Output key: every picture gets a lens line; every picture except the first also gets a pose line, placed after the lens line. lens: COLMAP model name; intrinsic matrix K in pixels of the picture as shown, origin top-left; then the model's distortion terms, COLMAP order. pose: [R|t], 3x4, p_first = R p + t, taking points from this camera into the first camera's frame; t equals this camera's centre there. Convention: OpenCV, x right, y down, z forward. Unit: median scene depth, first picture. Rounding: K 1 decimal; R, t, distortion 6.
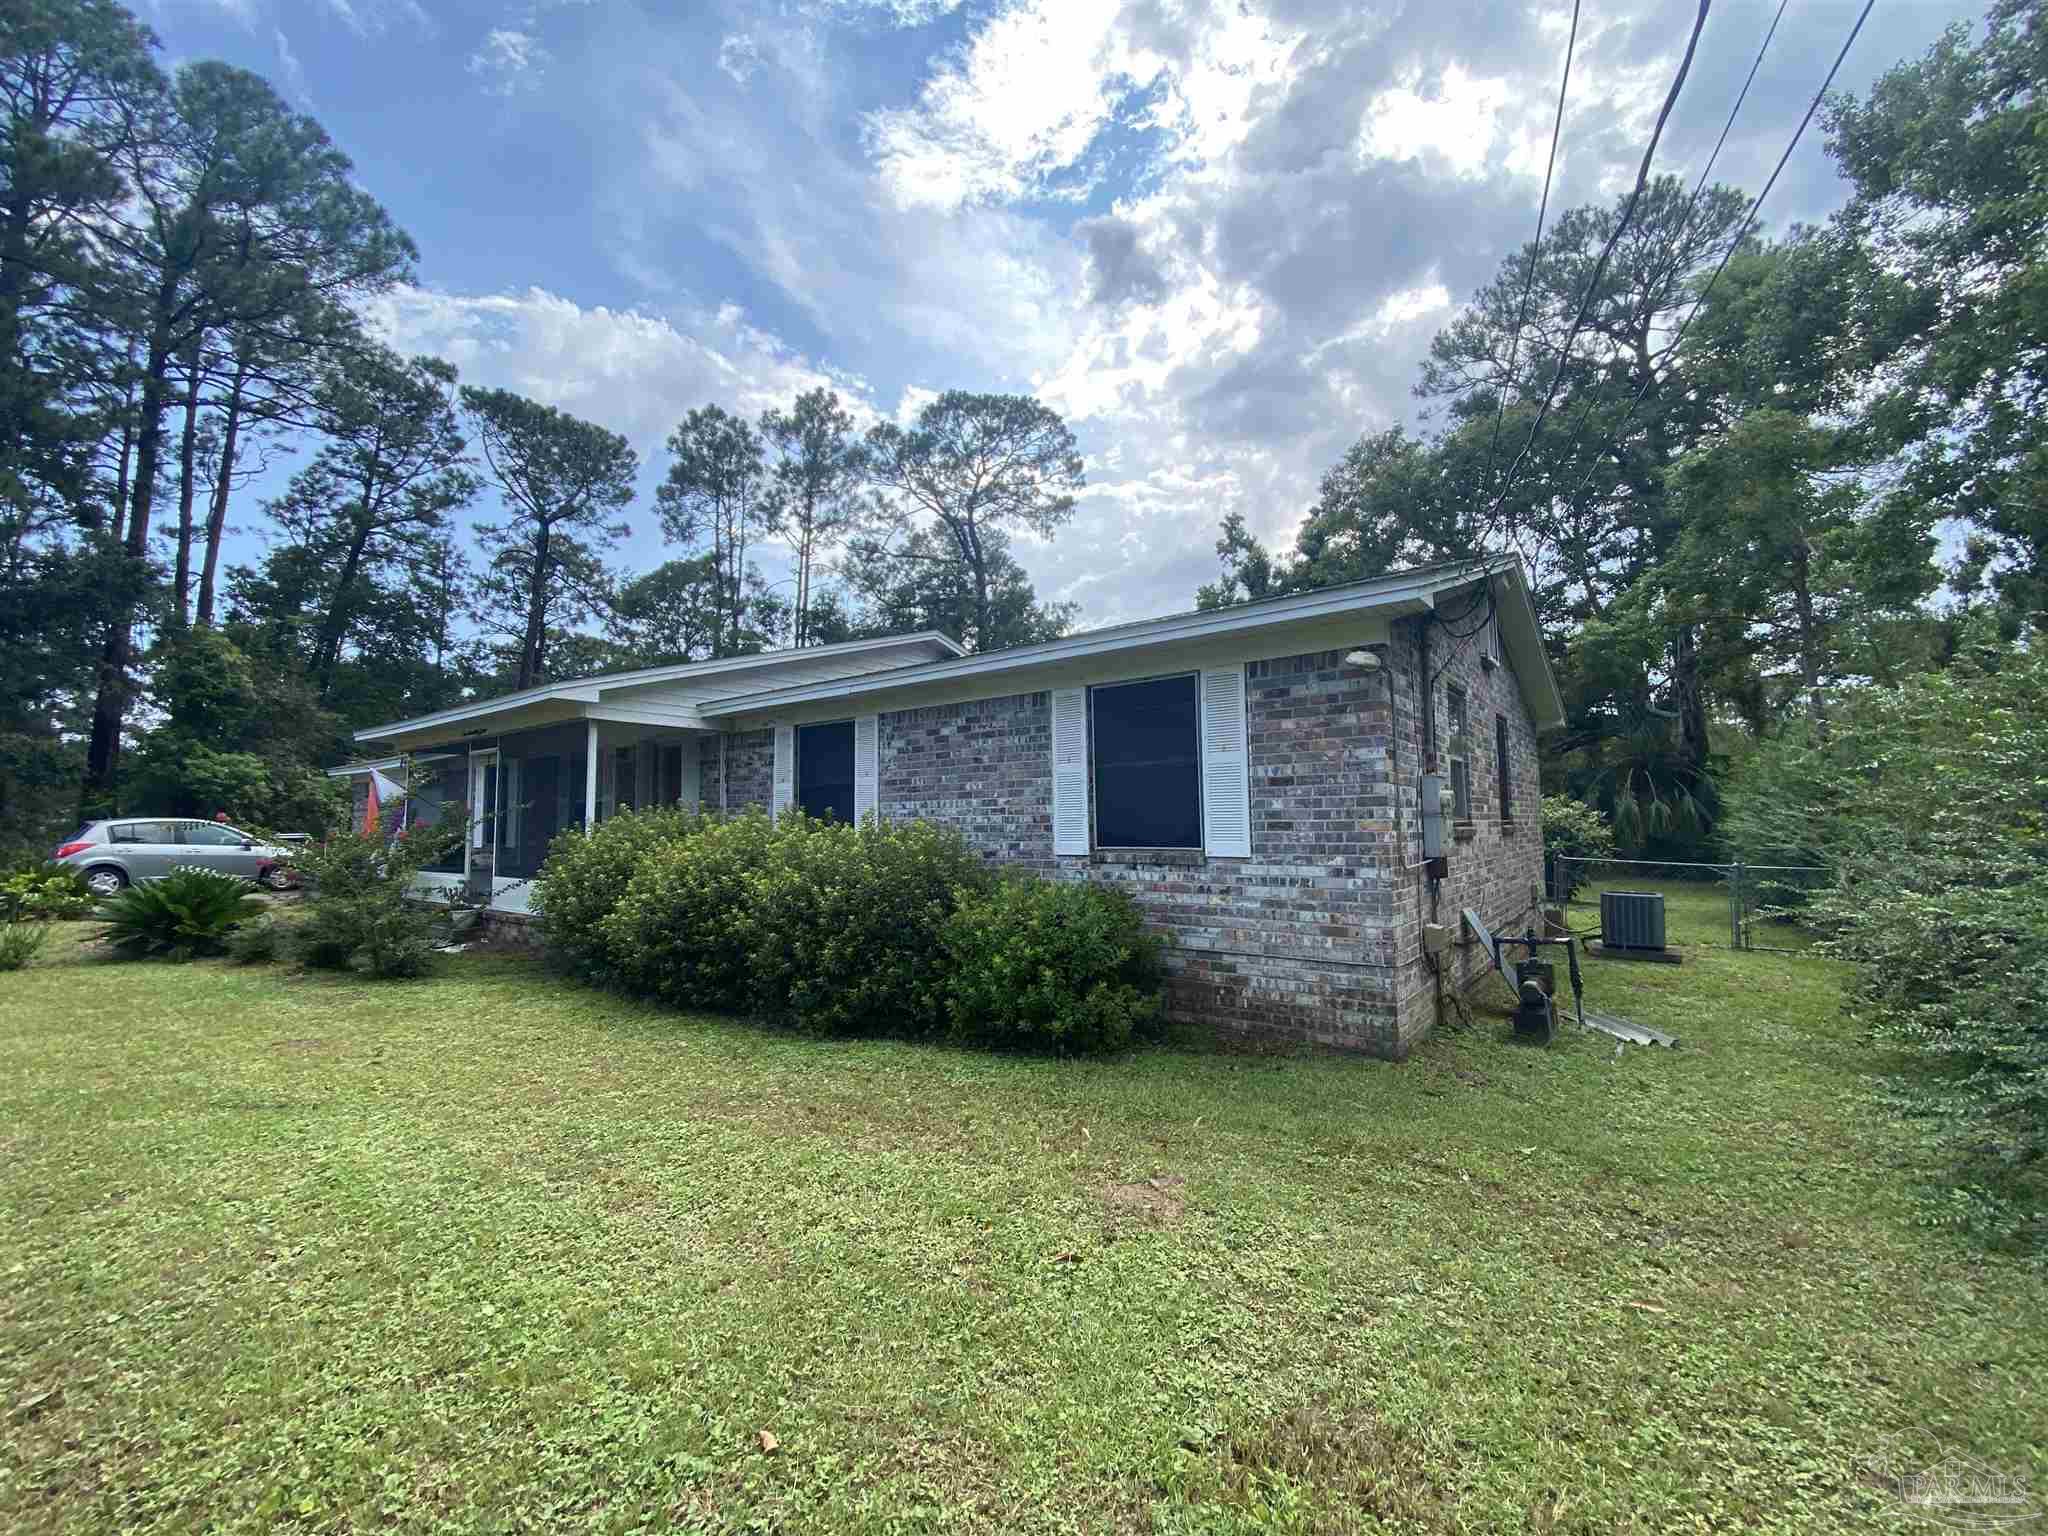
lens RADIAL K [[824.8, 0, 1029.1], [0, 824.8, 756.2], [0, 0, 1]] dist [0.001434, -0.012866]
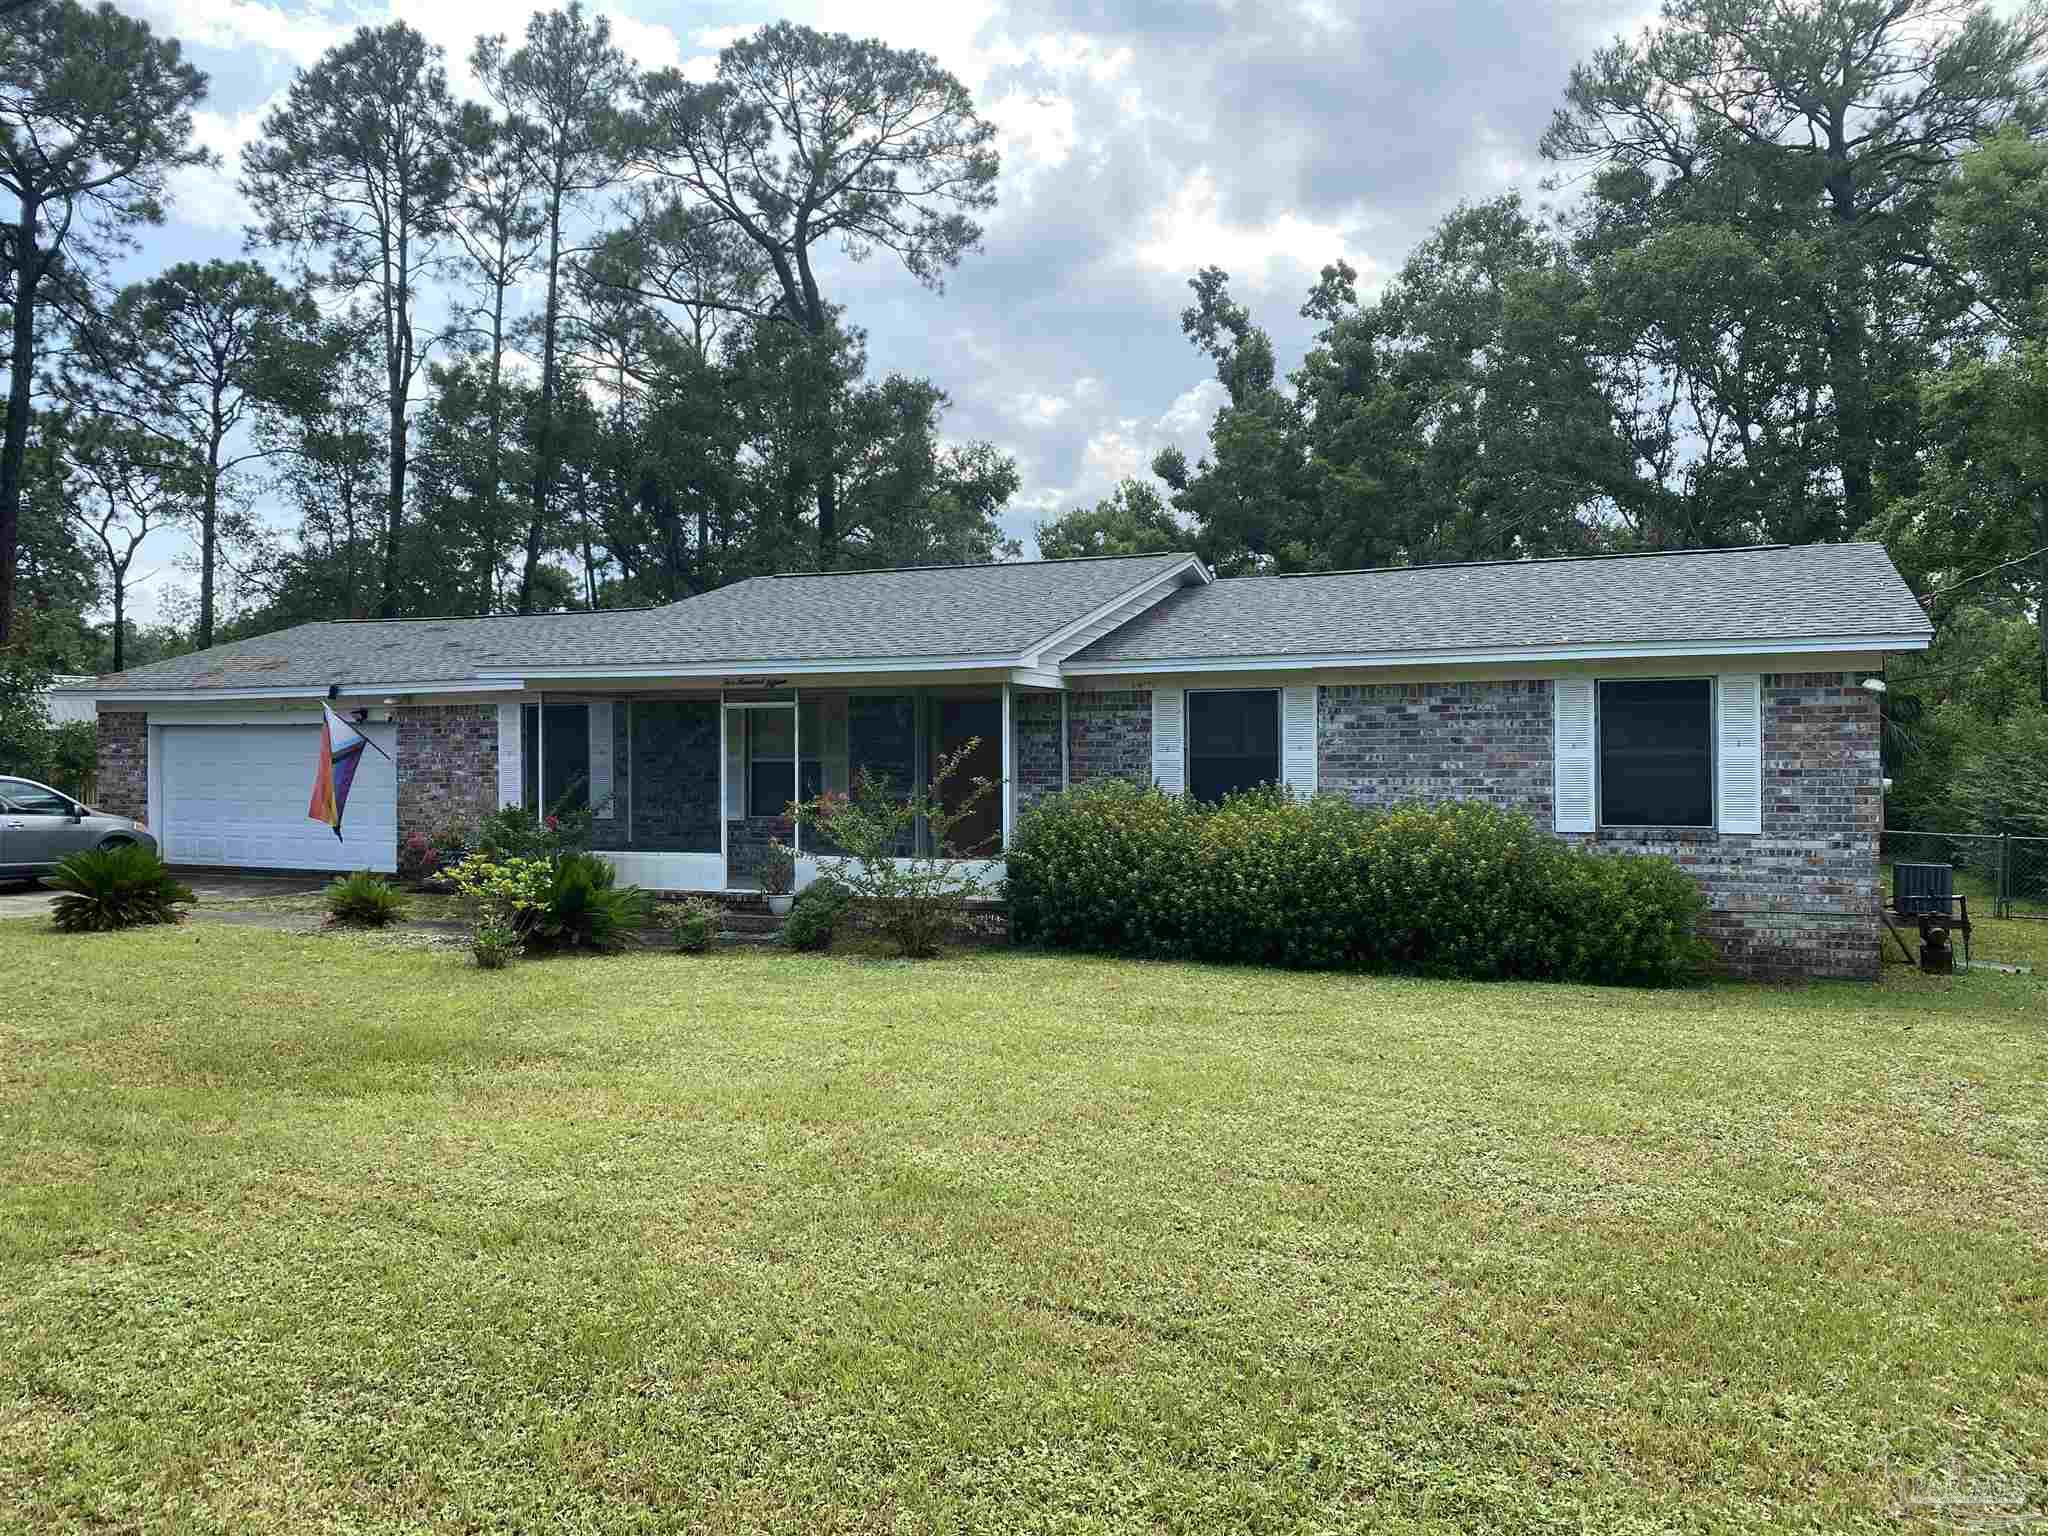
lens RADIAL K [[1598.0, 0, 1024.0], [0, 1598.0, 768.0], [0, 0, 1]] dist [-0.033171, 0.000603]
pose [[0.965161, 0.003485, 0.261633, -1.248011], [-0.026794, 0.995971, 0.085577, -0.131321], [-0.260280, -0.089606, 0.961366, -0.868032]]
